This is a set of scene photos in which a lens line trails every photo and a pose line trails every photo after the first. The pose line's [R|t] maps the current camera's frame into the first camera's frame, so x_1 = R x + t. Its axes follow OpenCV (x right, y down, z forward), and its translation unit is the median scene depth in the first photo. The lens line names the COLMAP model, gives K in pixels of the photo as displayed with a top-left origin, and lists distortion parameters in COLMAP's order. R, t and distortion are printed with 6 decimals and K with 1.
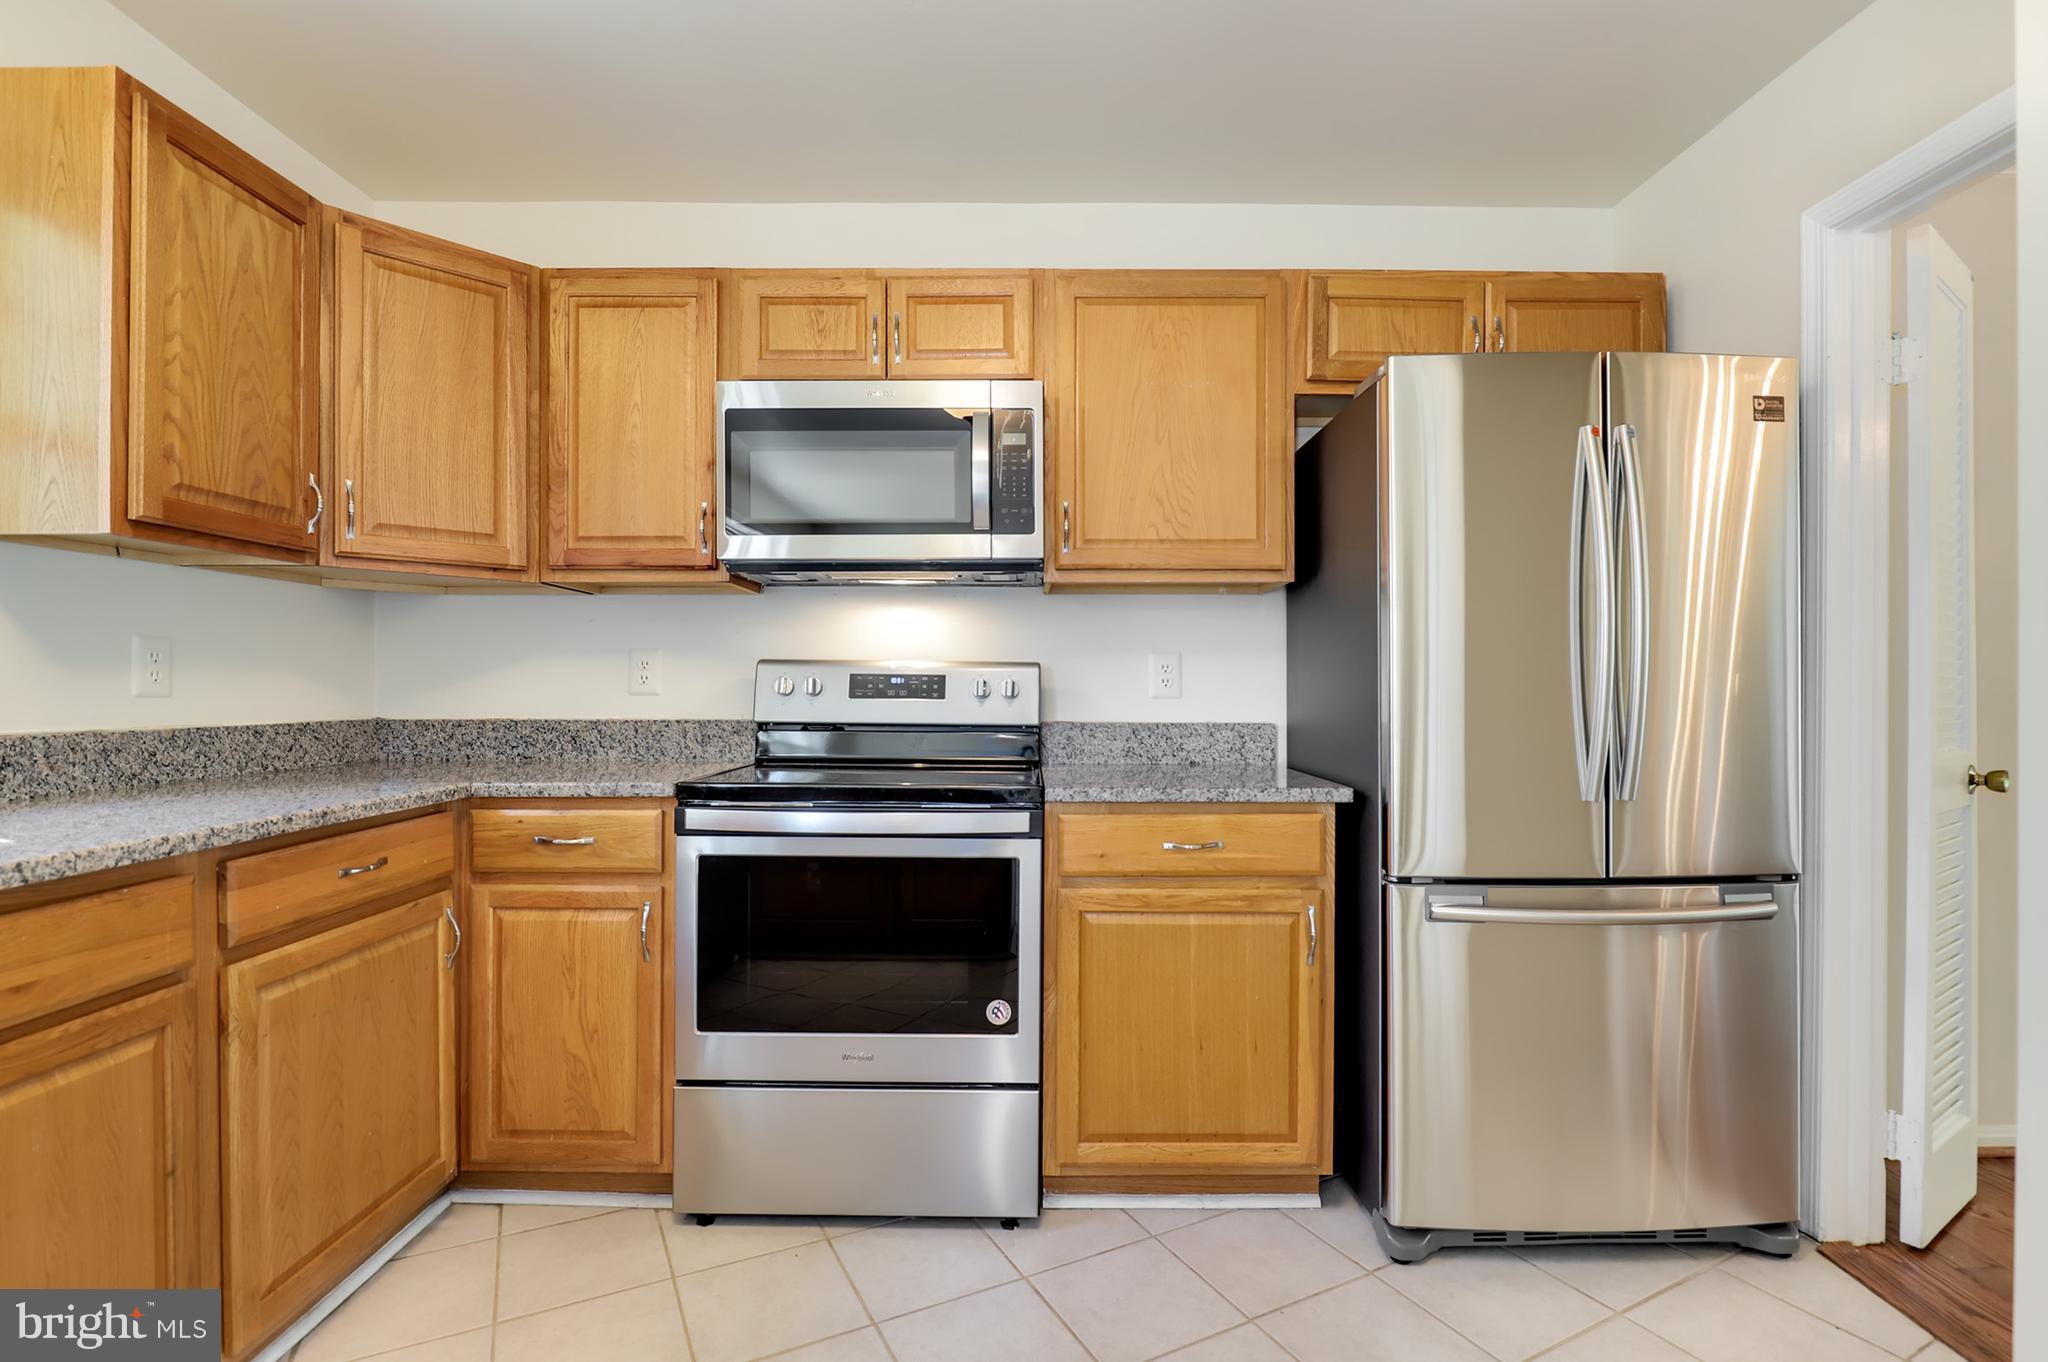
lens RADIAL K [[954.9, 0, 1027.3], [0, 954.9, 689.5], [0, 0, 1]] dist [-0.008476, -0.000841]
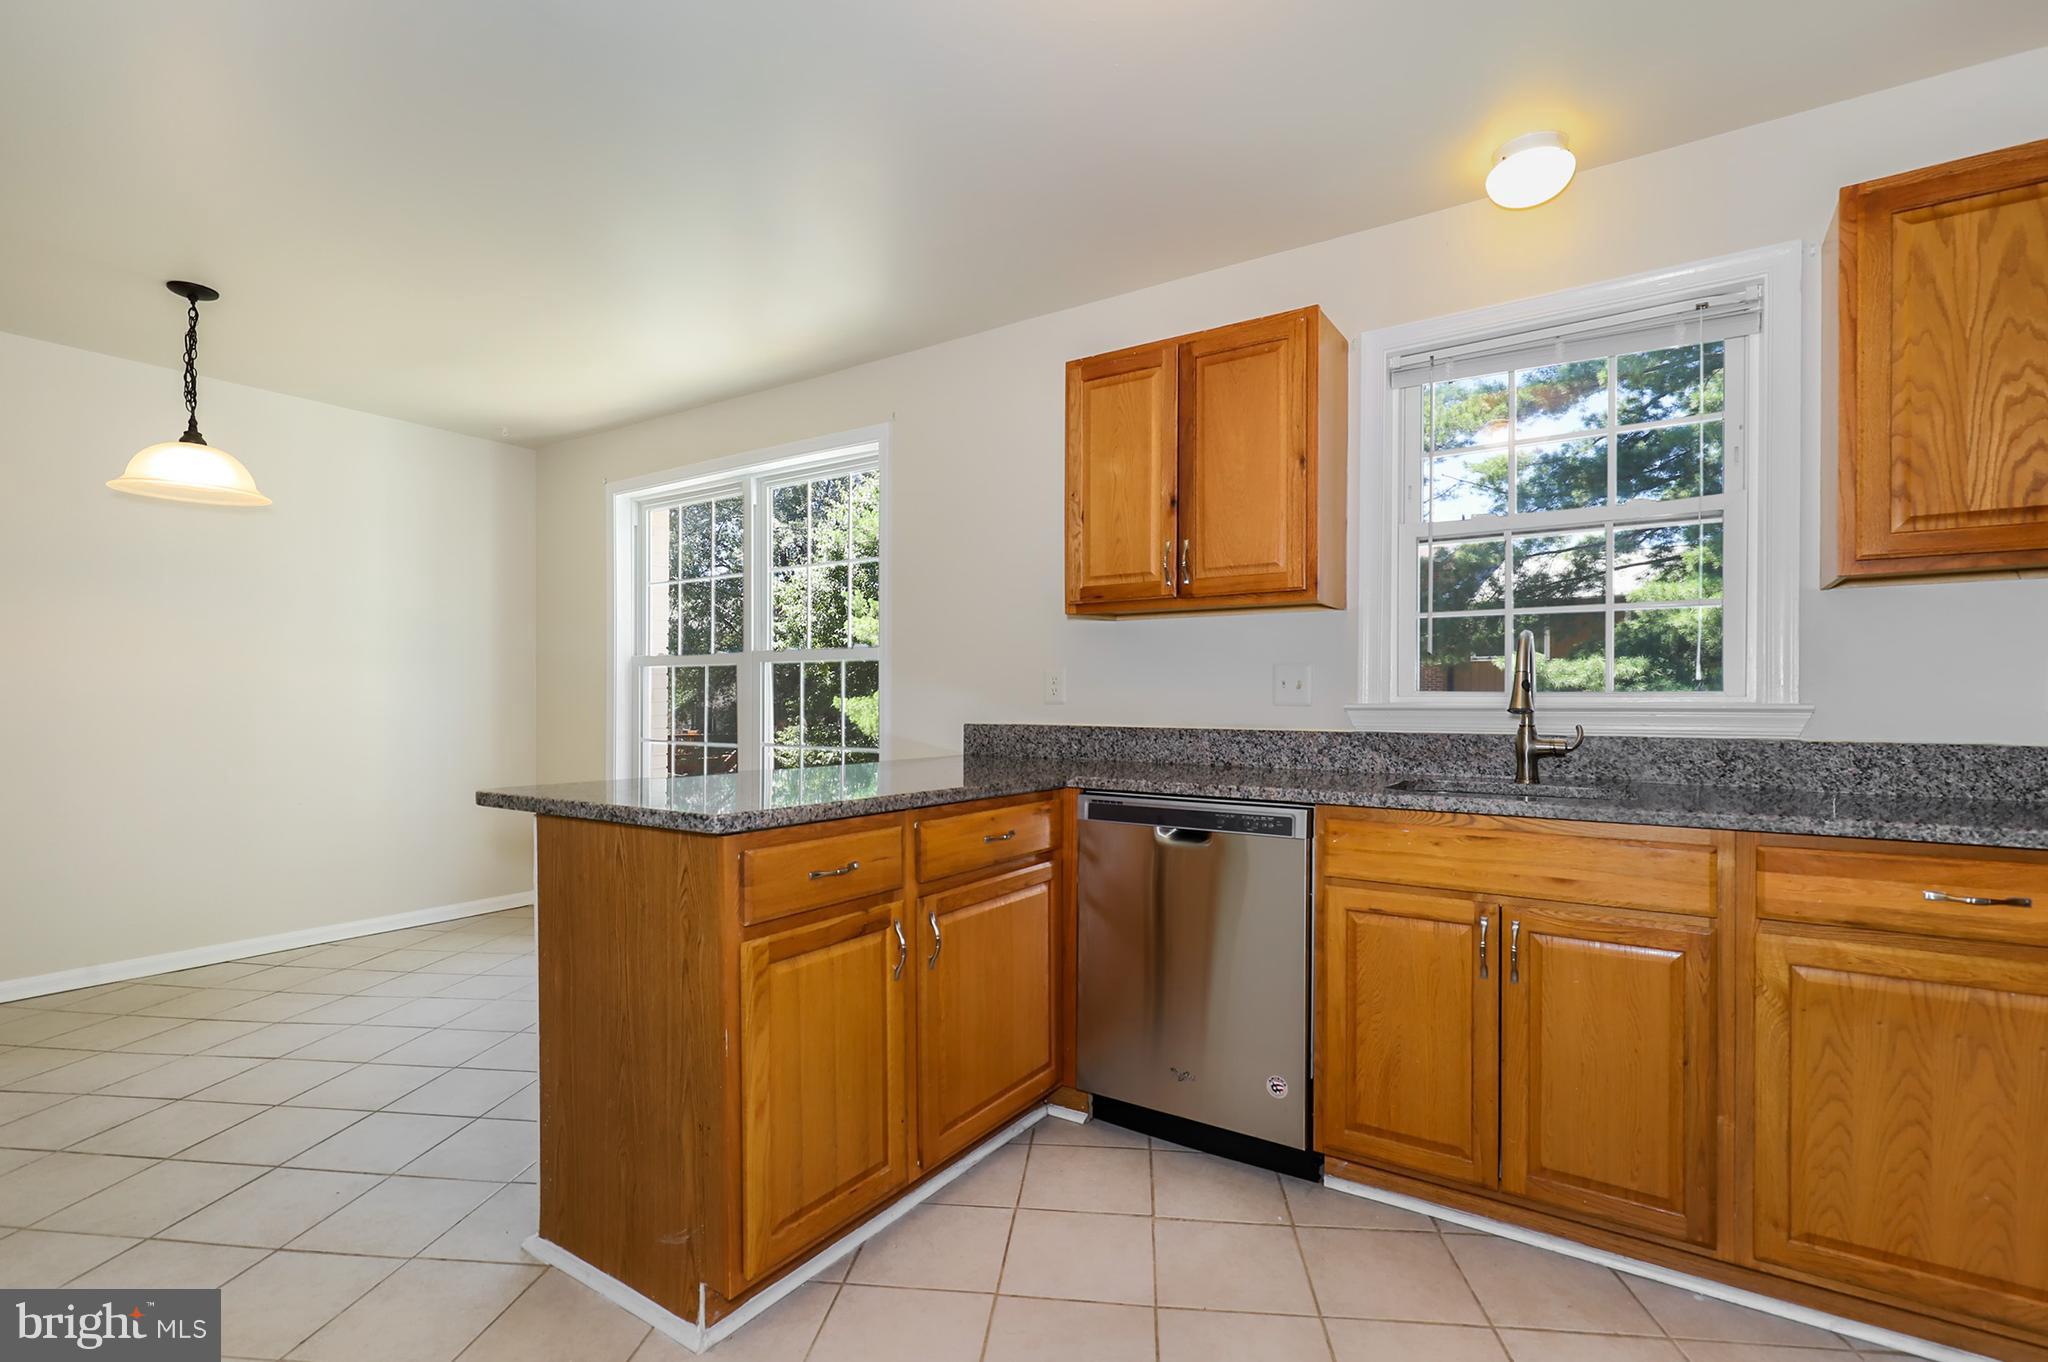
lens RADIAL K [[930.4, 0, 1036.2], [0, 930.4, 704.8], [0, 0, 1]] dist [0.002089, 0.000289]
pose [[-0.546726, -0.000344, -0.837312, 0.457227], [-0.006571, 0.999971, 0.003880, 0.001810], [0.837286, 0.007623, -0.546712, 0.609129]]
